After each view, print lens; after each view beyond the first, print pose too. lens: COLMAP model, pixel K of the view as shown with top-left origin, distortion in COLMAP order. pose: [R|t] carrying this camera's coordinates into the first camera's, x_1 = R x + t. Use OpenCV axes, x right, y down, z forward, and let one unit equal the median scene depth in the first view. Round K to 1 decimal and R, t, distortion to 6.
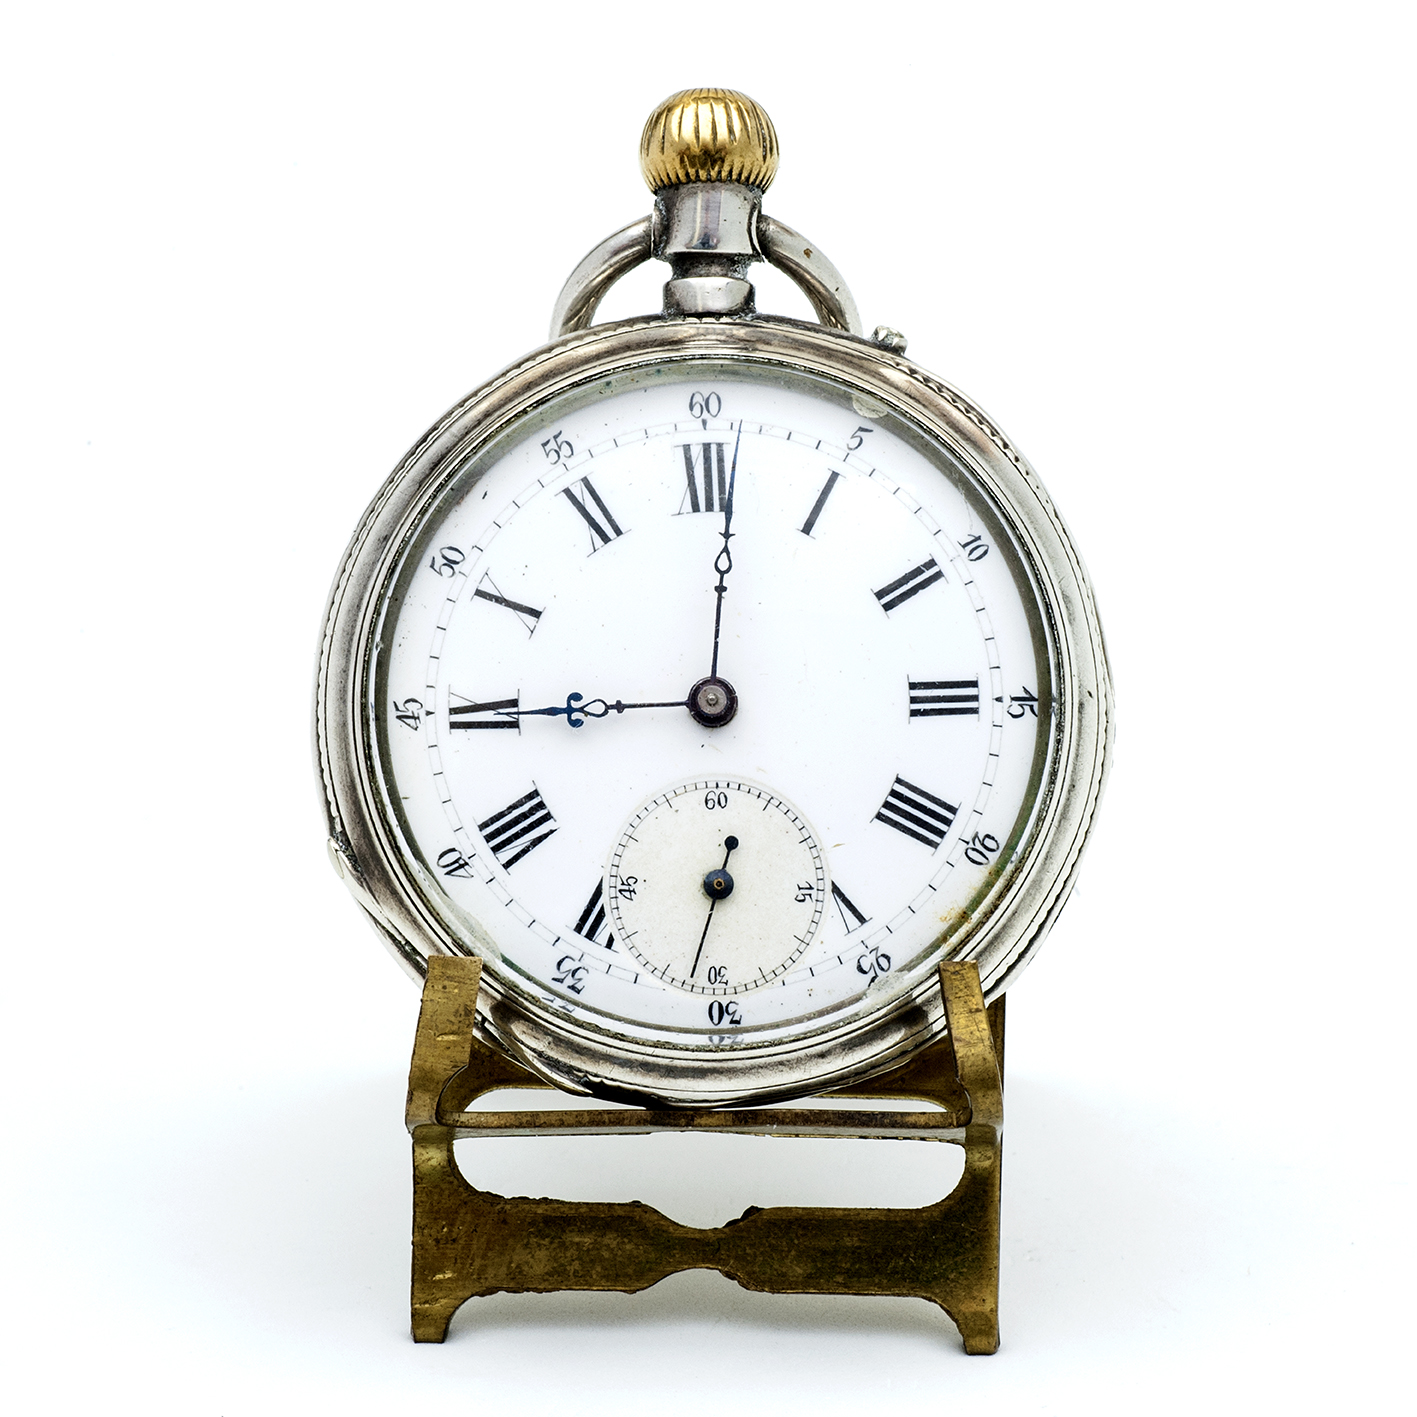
lens RADIAL K [[6553.0, 0, 700.2], [0, 6553.0, 709.4], [0, 0, 1]] dist [0.317782, 0.000000]
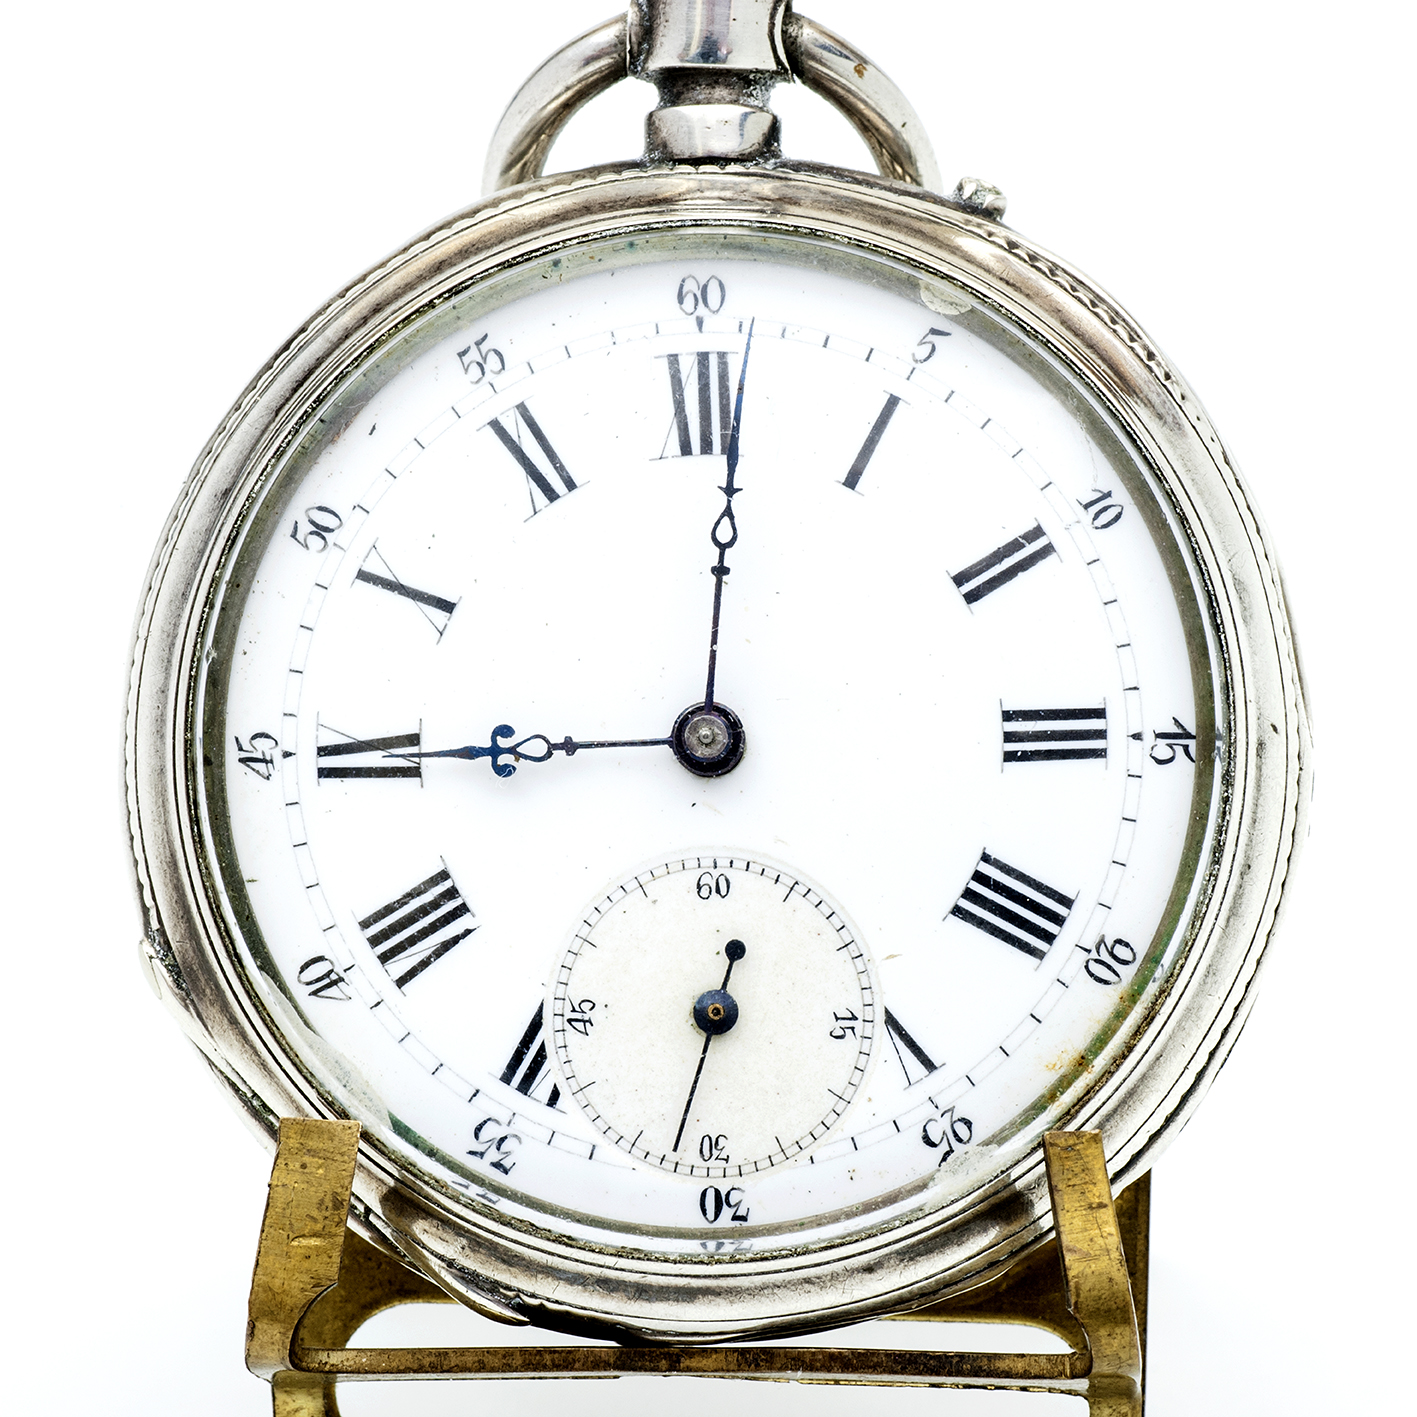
lens RADIAL K [[6553.0, 0, 735.0], [0, 6553.0, 763.8], [0, 0, 1]] dist [0.317782, 0.000000]
pose [[0.999228, 0.002994, -0.039164, 0.030816], [-0.002235, 0.999809, 0.019402, -0.011616], [0.039215, -0.019300, 0.999044, 0.330664]]
